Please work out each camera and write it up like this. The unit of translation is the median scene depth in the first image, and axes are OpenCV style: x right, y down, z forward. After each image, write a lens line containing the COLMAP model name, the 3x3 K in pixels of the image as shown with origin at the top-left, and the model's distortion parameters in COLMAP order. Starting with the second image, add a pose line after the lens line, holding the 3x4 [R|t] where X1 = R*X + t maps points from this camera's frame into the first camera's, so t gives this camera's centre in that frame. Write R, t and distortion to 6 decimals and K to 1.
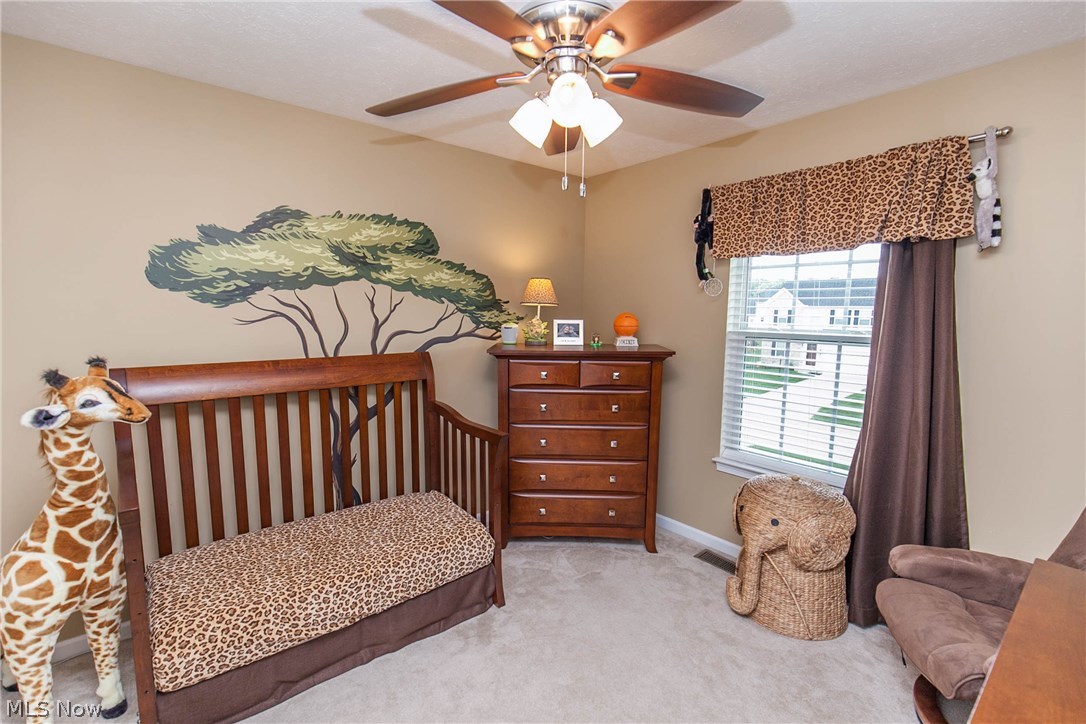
lens RADIAL K [[490.3, 0, 538.8], [0, 490.3, 367.8], [0, 0, 1]] dist [0.006232, -0.003278]
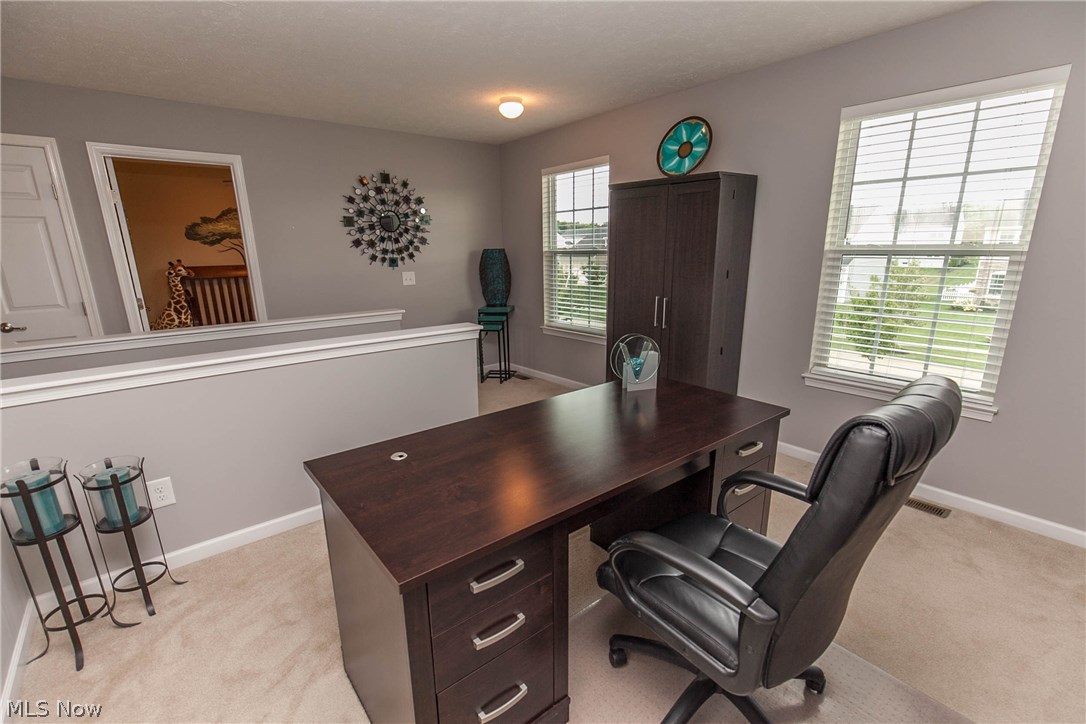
lens RADIAL K [[490.3, 0, 546.8], [0, 490.3, 371.5], [0, 0, 1]] dist [0.006232, -0.003278]
pose [[0.999676, -0.017145, -0.018827, 1.972320], [0.019586, 0.990198, 0.138292, 0.355362], [0.016272, -0.138616, 0.990213, -2.788018]]
